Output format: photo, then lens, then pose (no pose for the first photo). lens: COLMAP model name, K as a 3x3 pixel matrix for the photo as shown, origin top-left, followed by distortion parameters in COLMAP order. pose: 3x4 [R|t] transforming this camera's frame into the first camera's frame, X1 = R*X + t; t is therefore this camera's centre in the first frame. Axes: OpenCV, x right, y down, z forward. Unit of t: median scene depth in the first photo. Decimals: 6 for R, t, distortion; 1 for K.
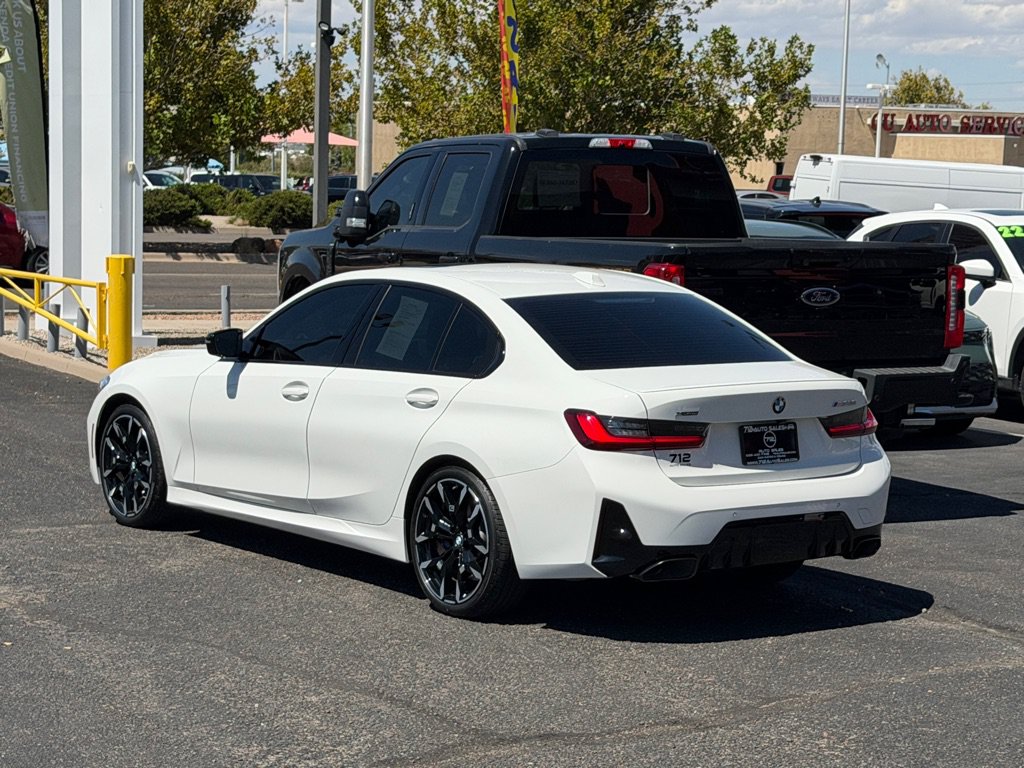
lens RADIAL K [[2312.6, 0, 501.4], [0, 2312.6, 384.5], [0, 0, 1]] dist [0.152944, 0.000000]
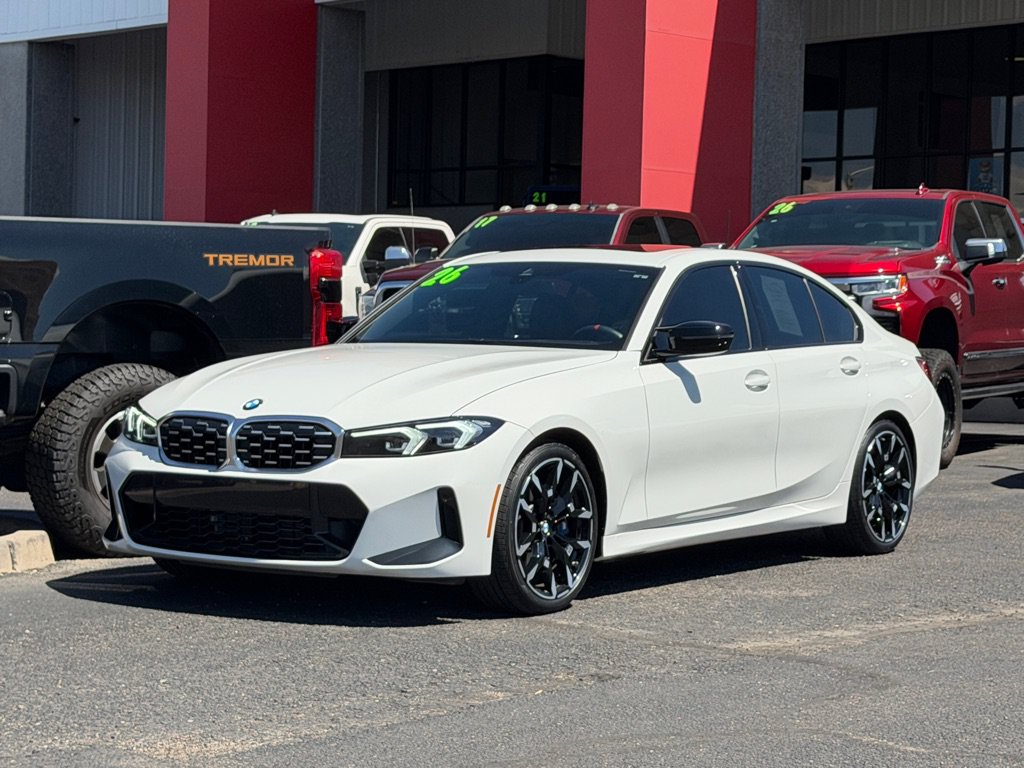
lens RADIAL K [[2312.6, 0, 526.7], [0, 2312.6, 349.6], [0, 0, 1]] dist [0.152944, 0.000000]
pose [[-0.327704, -0.039519, 0.943954, -0.783246], [0.063066, 0.995981, 0.063591, -0.062459], [-0.942673, 0.080371, -0.323895, 1.159133]]
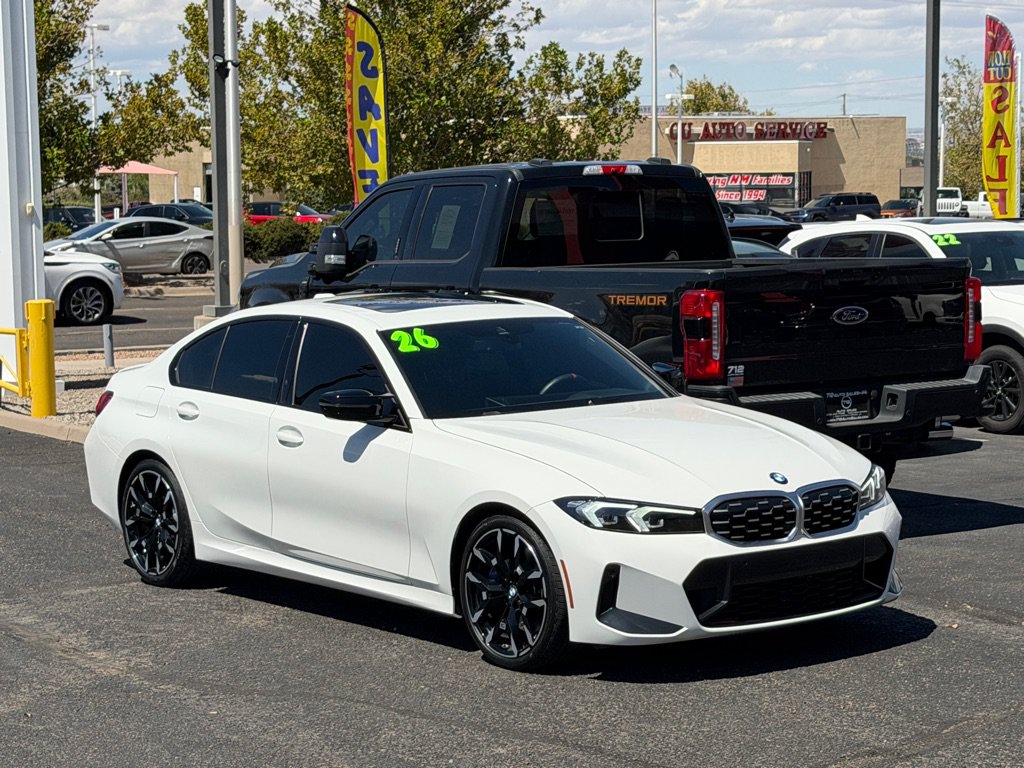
lens RADIAL K [[2312.6, 0, 514.9], [0, 2312.6, 389.1], [0, 0, 1]] dist [0.152944, 0.000000]
pose [[0.994134, -0.047732, 0.097051, -0.104016], [0.048226, 0.998833, -0.002757, -0.009819], [-0.096806, 0.007421, 0.995276, 0.009105]]
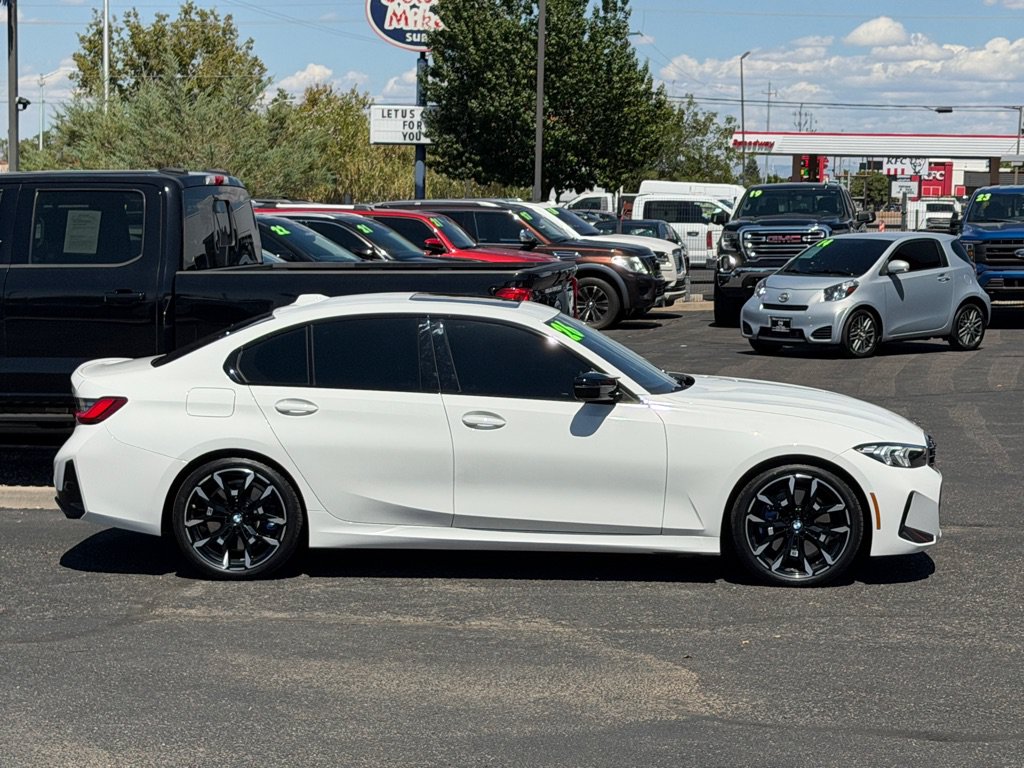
lens RADIAL K [[2312.6, 0, 512.9], [0, 2312.6, 396.6], [0, 0, 1]] dist [0.152944, 0.000000]
pose [[0.587078, -0.090030, 0.804509, -0.839506], [0.080626, 0.995358, 0.052552, -0.055947], [-0.805506, 0.034012, 0.591611, 0.287032]]
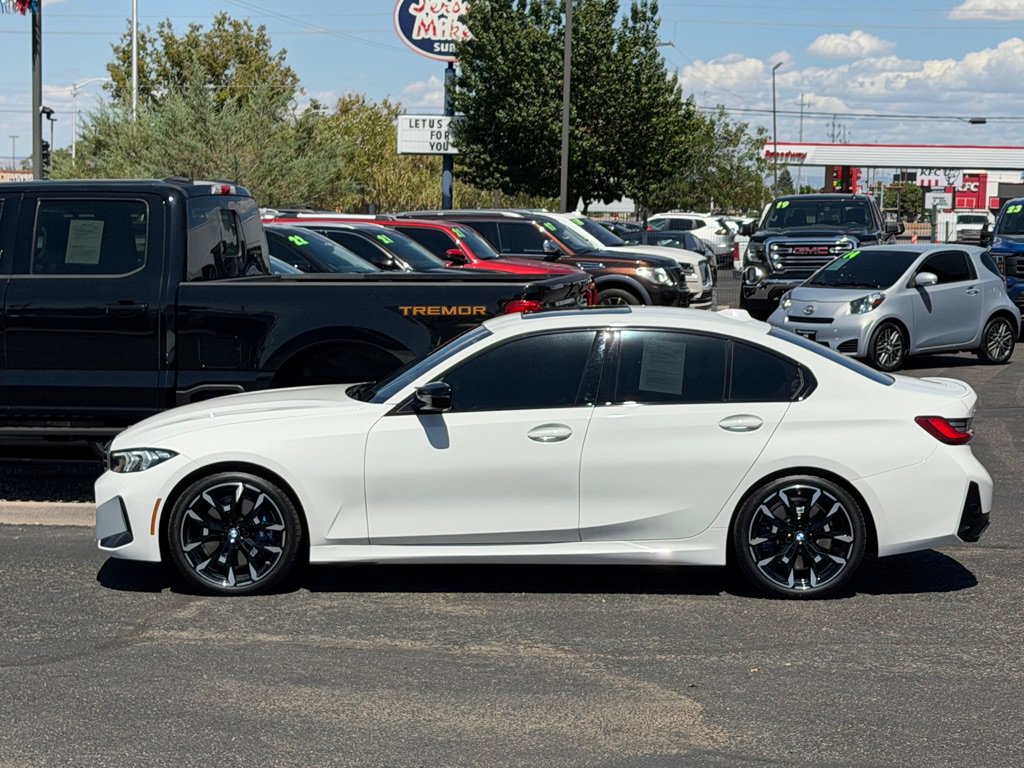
lens RADIAL K [[2312.6, 0, 503.7], [0, 2312.6, 385.8], [0, 0, 1]] dist [0.152944, 0.000000]
pose [[0.601724, -0.080227, 0.794664, -0.810460], [0.077268, 0.996123, 0.042058, -0.055995], [-0.794958, 0.036094, 0.605590, 0.294890]]
